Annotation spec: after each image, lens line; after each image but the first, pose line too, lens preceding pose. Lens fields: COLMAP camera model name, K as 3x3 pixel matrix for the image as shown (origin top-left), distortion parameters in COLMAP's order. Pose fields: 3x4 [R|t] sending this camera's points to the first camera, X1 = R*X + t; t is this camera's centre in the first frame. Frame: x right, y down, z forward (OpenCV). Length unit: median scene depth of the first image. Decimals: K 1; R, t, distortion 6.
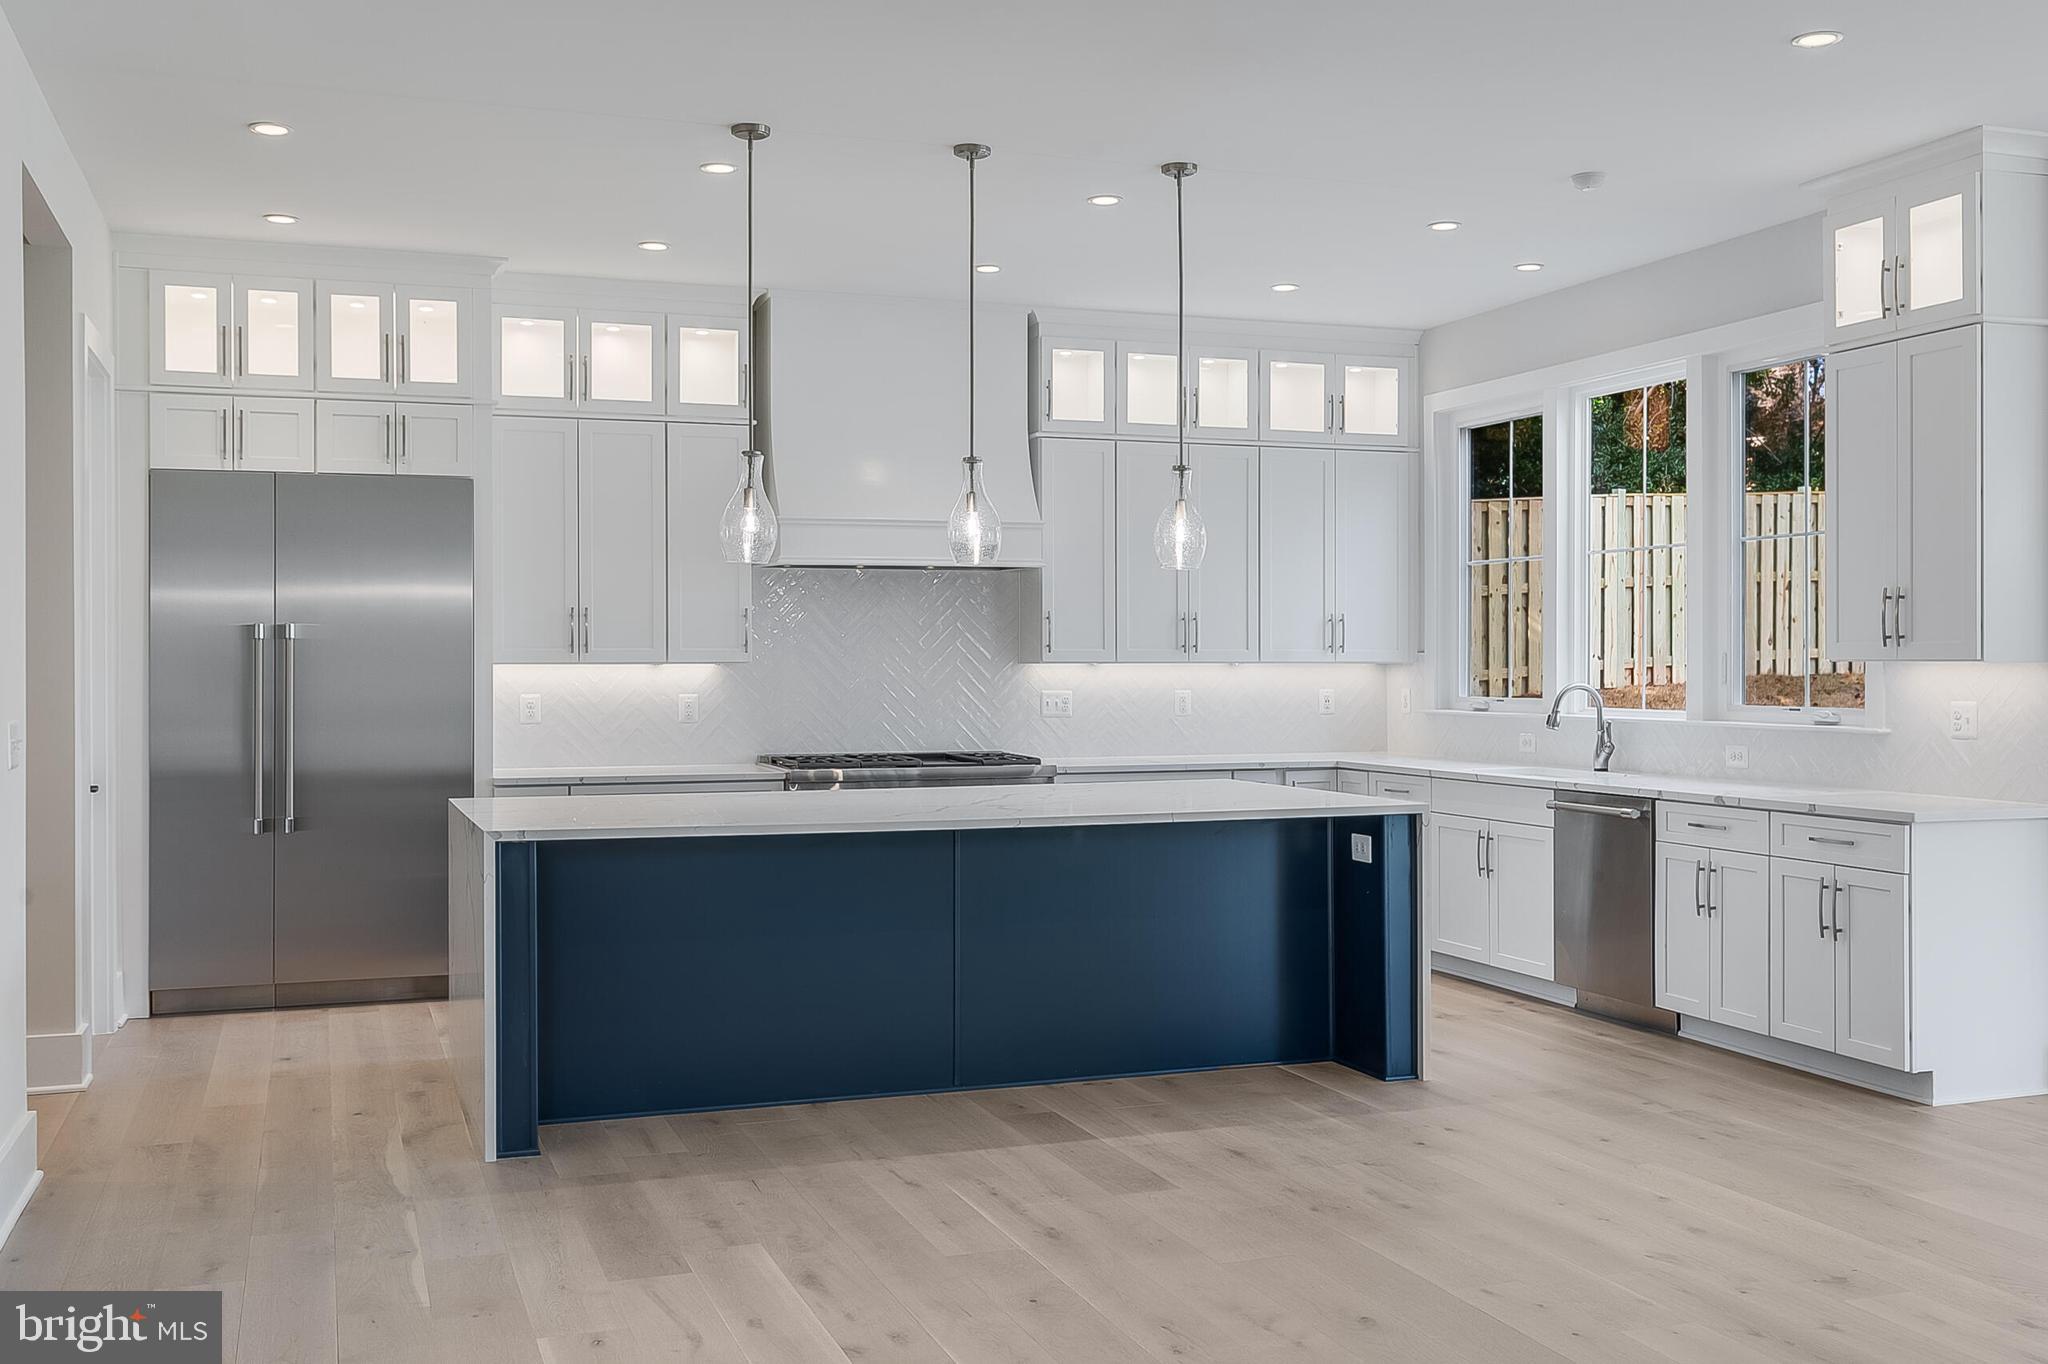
lens RADIAL K [[1965.7, 0, 1019.9], [0, 1965.7, 656.4], [0, 0, 1]] dist [0.001777, 0.000000]
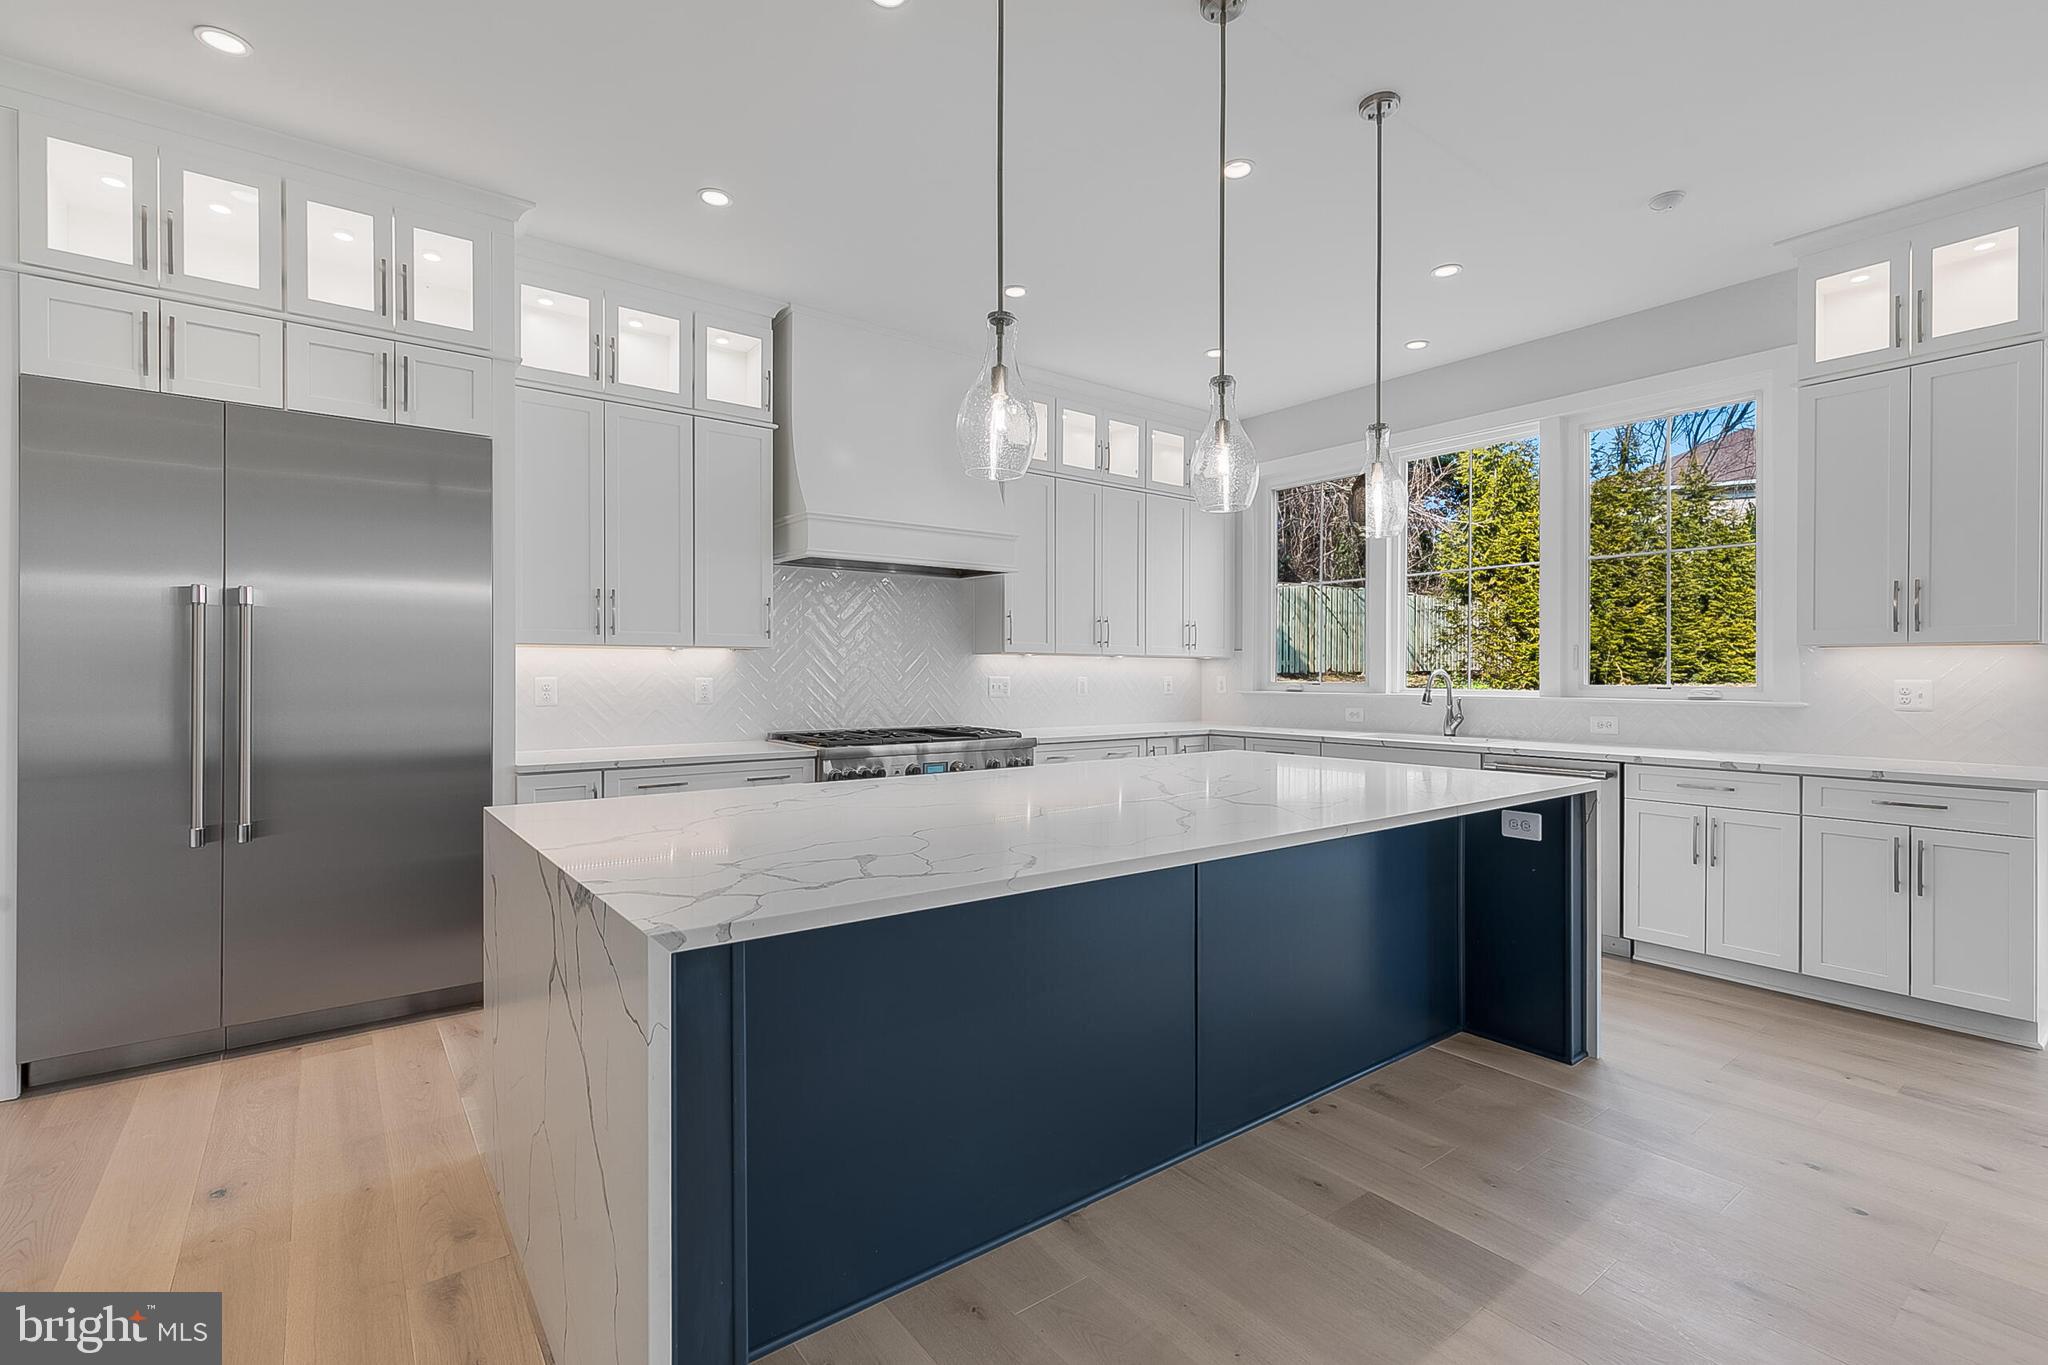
lens RADIAL K [[921.2, 0, 1024.2], [0, 921.2, 674.8], [0, 0, 1]] dist [0.006063, -0.001933]
pose [[0.953261, 0.003139, 0.302133, -0.180501], [-0.004593, 0.999981, 0.004103, 0.017280], [-0.302115, -0.005299, 0.953257, 0.541554]]
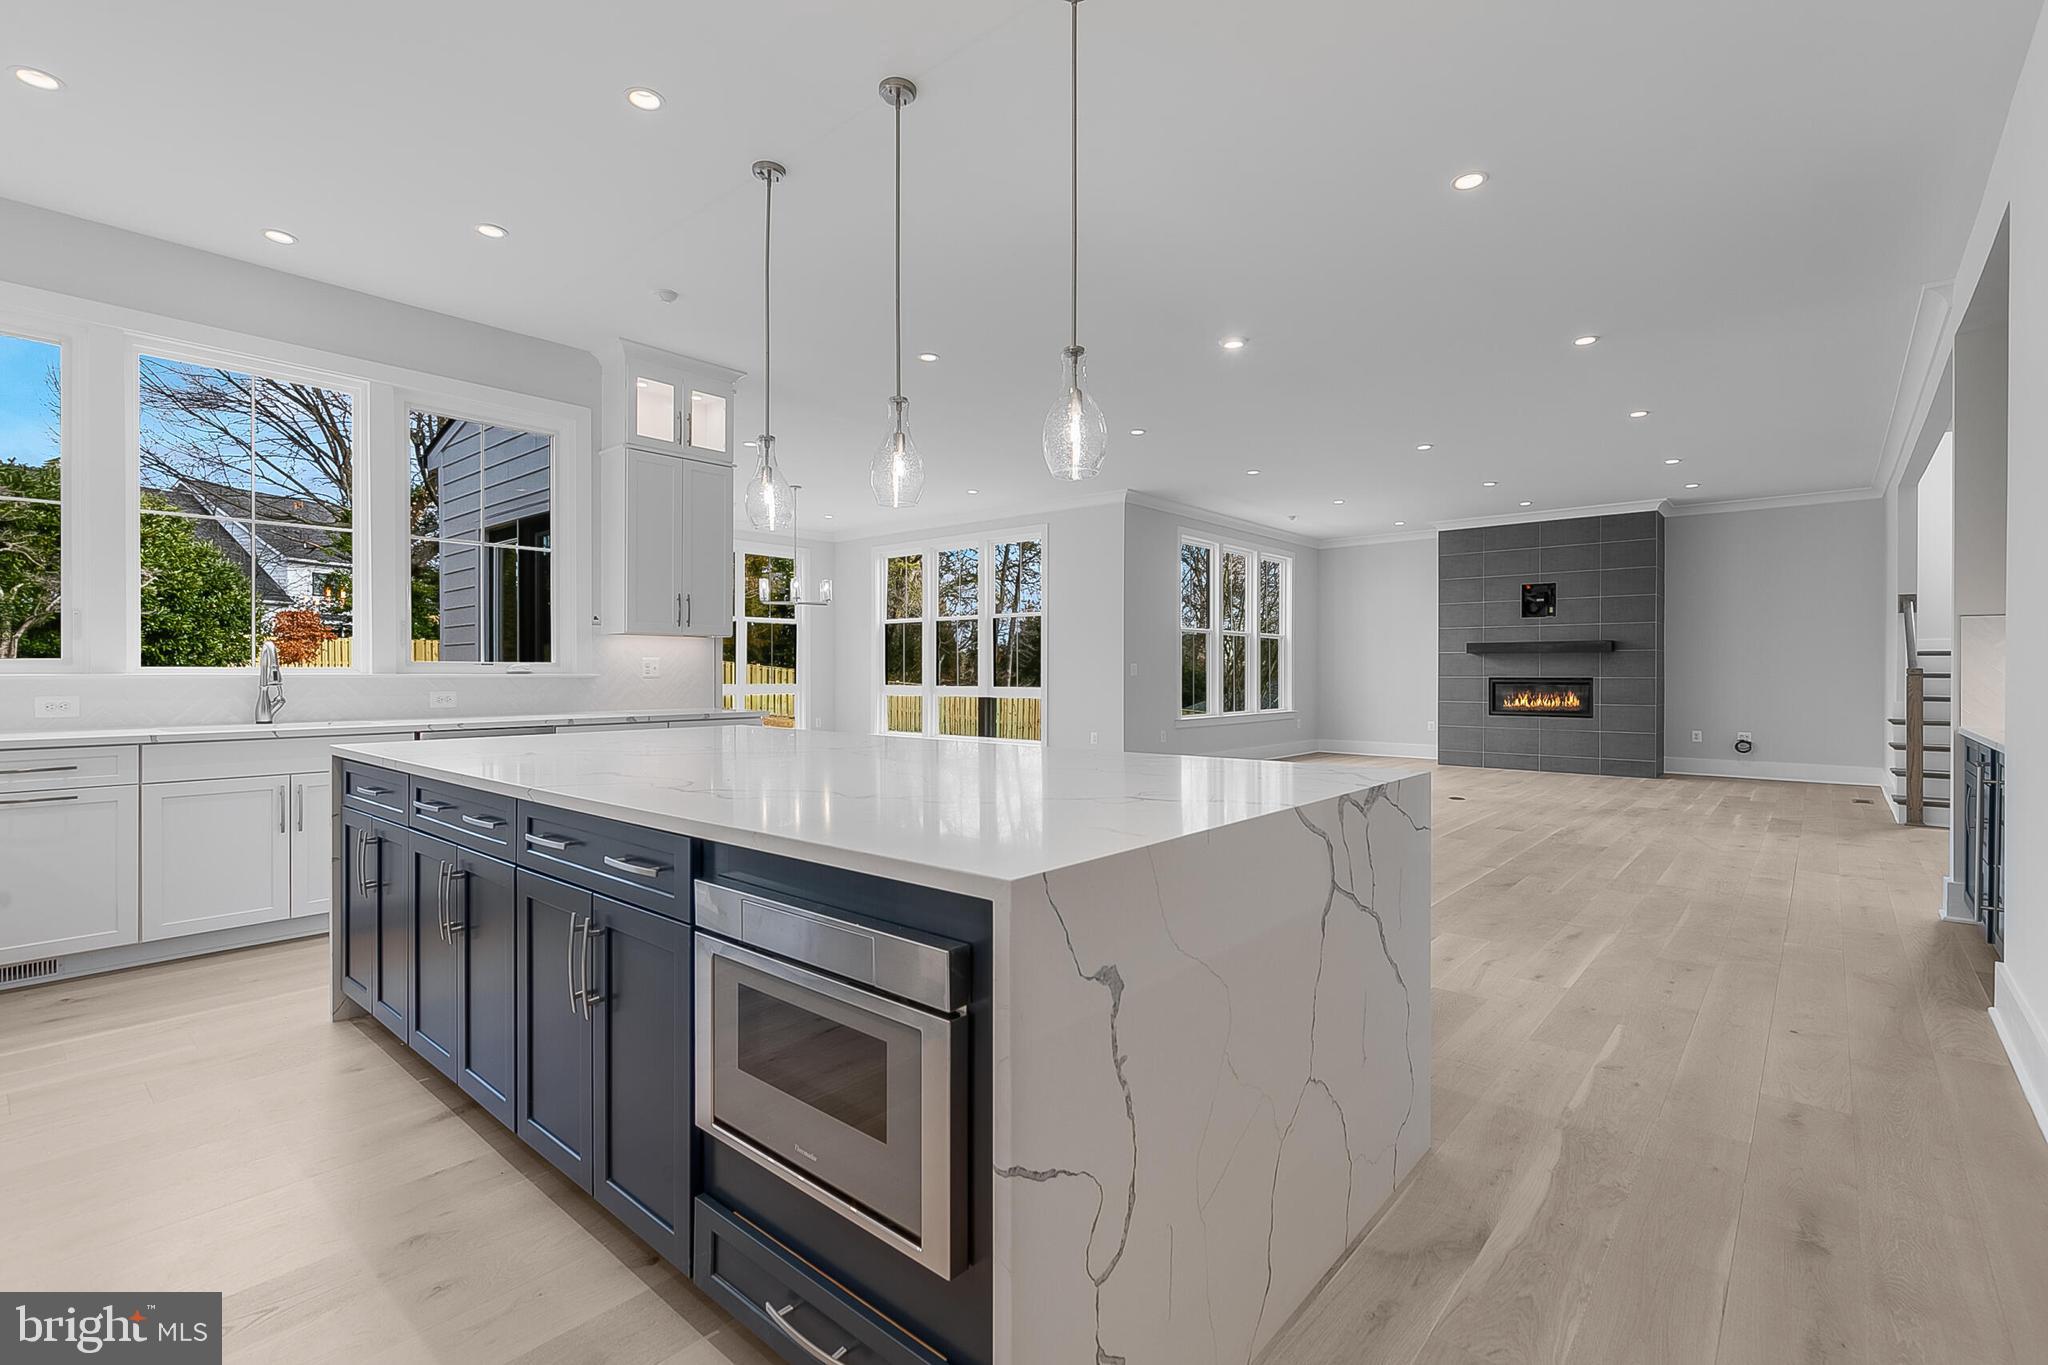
lens RADIAL K [[921.2, 0, 1026.5], [0, 921.2, 678.0], [0, 0, 1]] dist [0.006063, -0.001933]
pose [[-0.491015, -0.004323, 0.871140, -0.385567], [-0.003807, 0.999989, 0.002817, 0.032908], [-0.871143, -0.001933, -0.491026, 0.967420]]
